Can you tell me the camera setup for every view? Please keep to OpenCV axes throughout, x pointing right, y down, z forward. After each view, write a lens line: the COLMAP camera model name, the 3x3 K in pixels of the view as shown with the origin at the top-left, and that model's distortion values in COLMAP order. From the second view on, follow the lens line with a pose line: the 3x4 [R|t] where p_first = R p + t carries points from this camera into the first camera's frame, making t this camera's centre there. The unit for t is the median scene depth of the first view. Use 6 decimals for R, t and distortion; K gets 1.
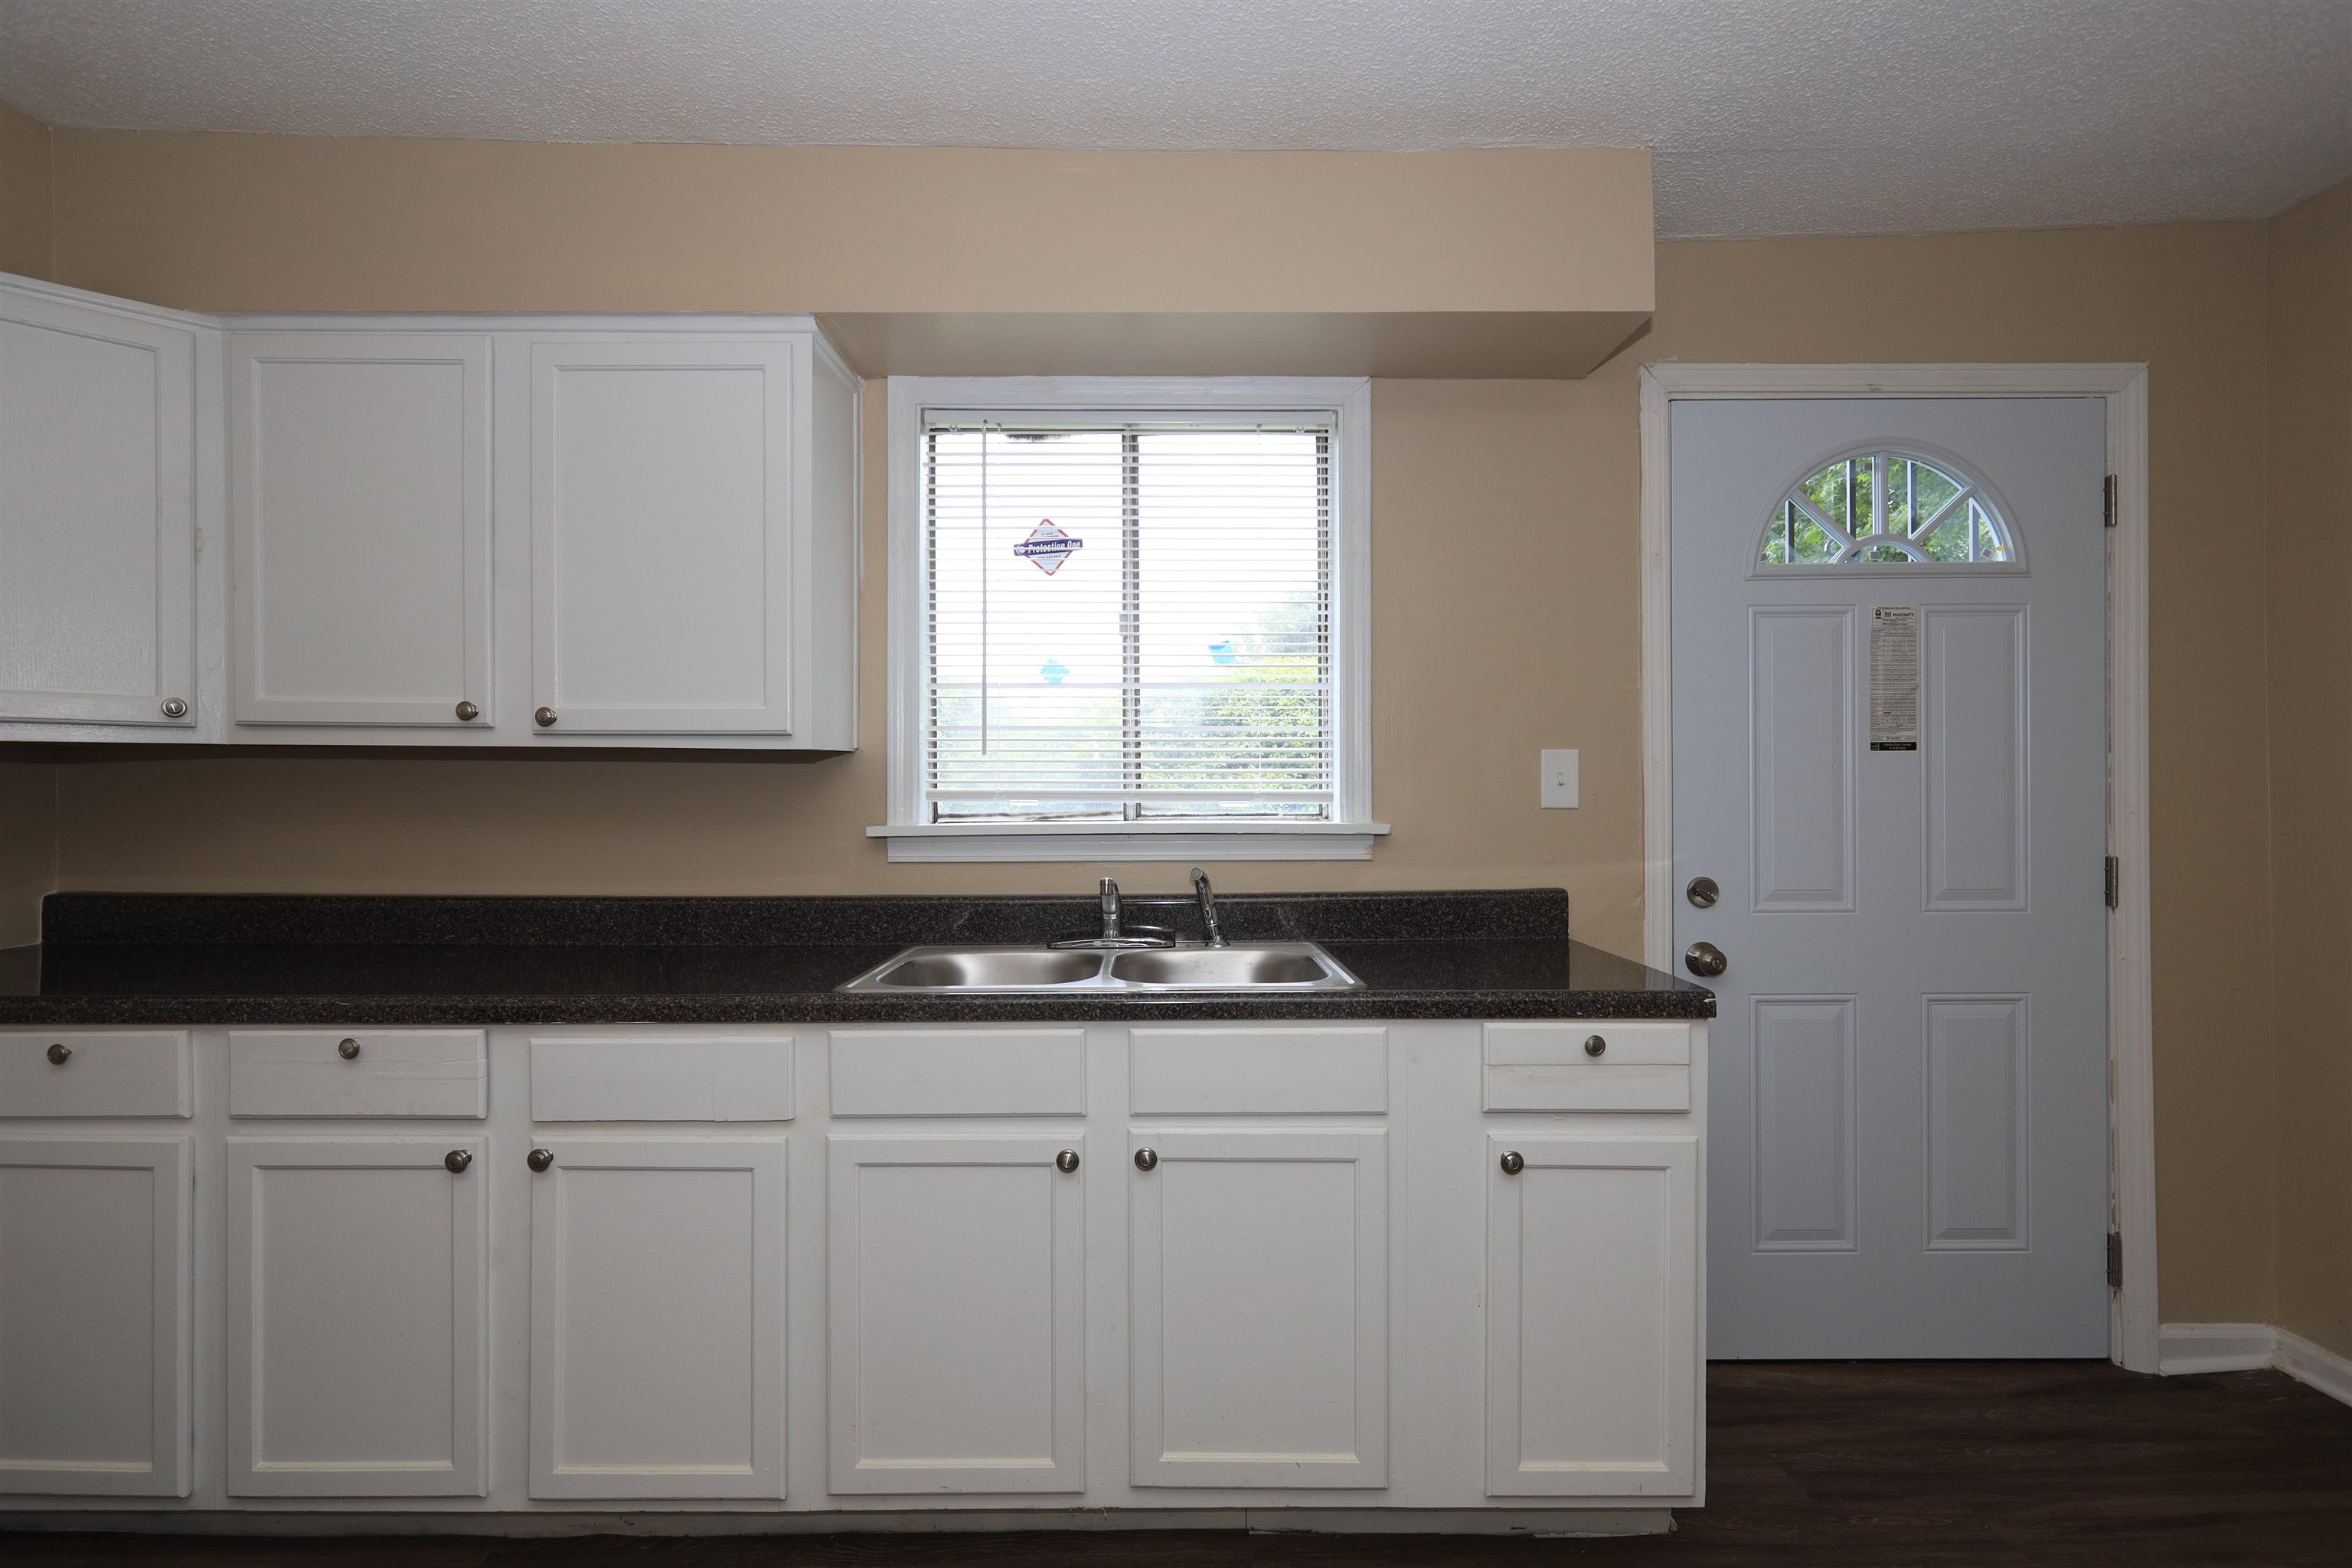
lens RADIAL K [[1110.3, 0, 1176.0], [0, 1110.3, 784.0], [0, 0, 1]] dist [-0.005623, 0.001086]
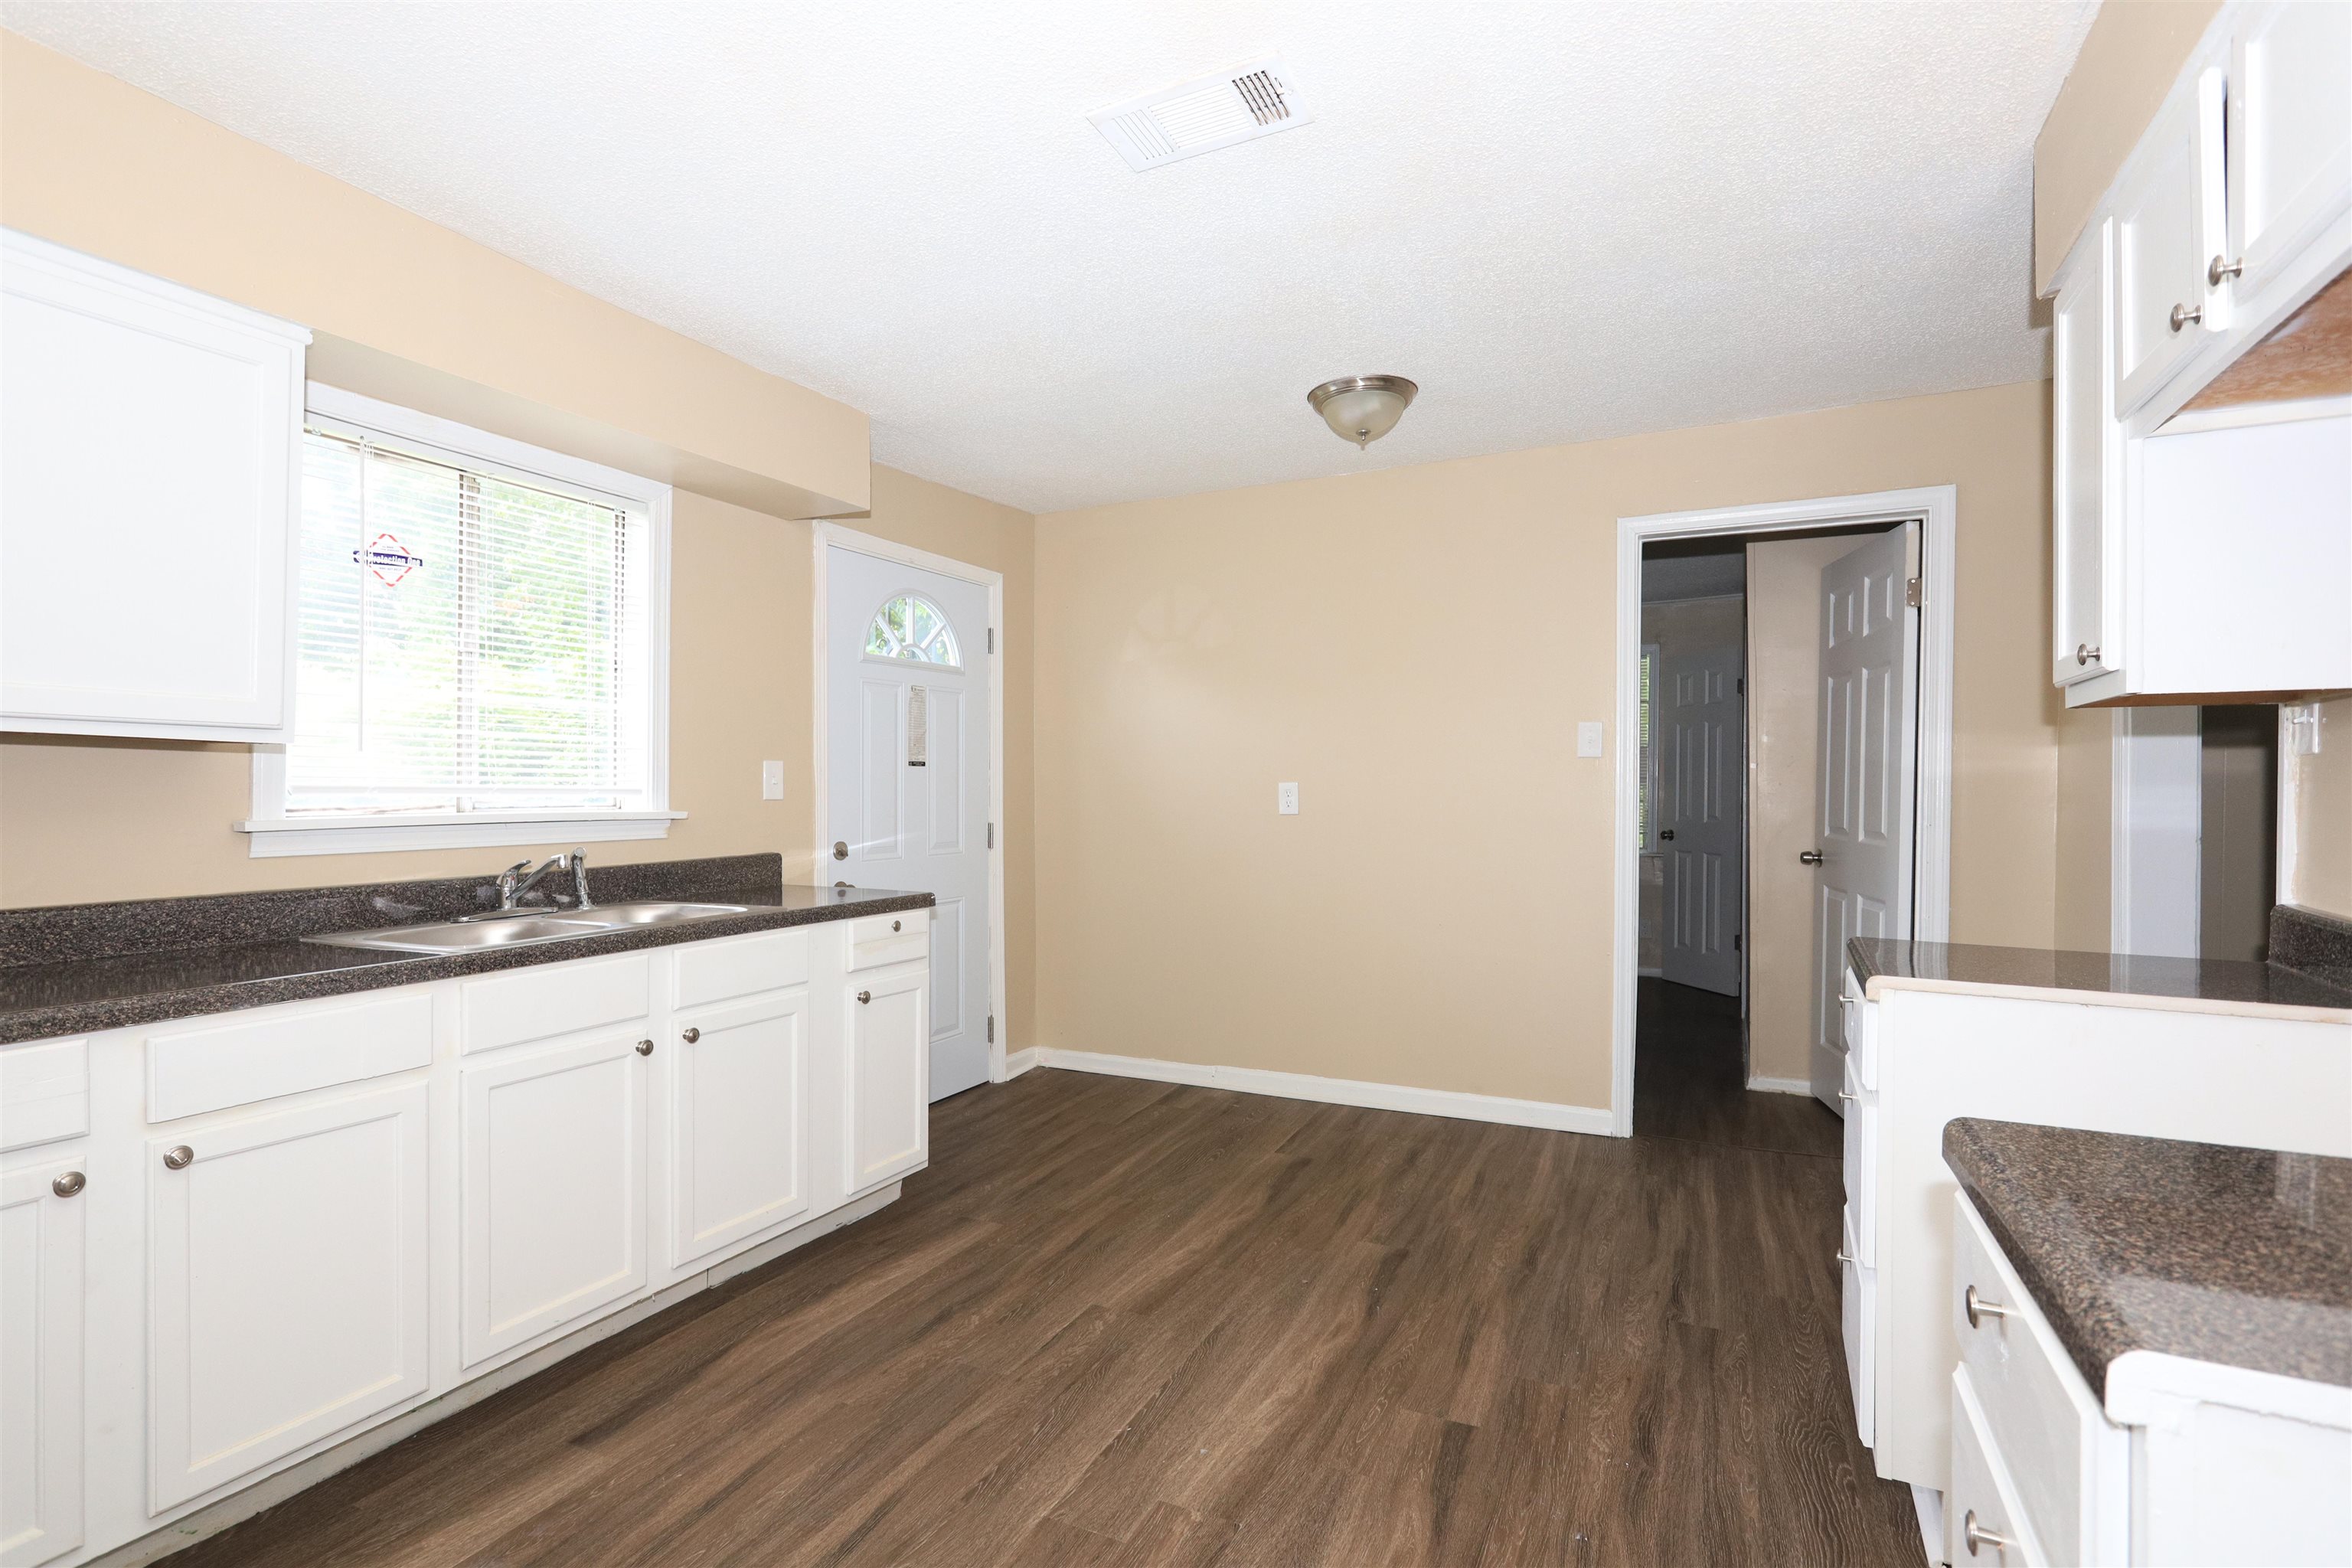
lens RADIAL K [[1110.3, 0, 1176.0], [0, 1110.3, 784.0], [0, 0, 1]] dist [-0.005623, 0.001086]
pose [[0.445323, 0.007178, 0.895341, -0.769219], [-0.003367, 0.999974, -0.006343, 0.008169], [-0.895364, -0.000190, 0.445335, -0.168517]]
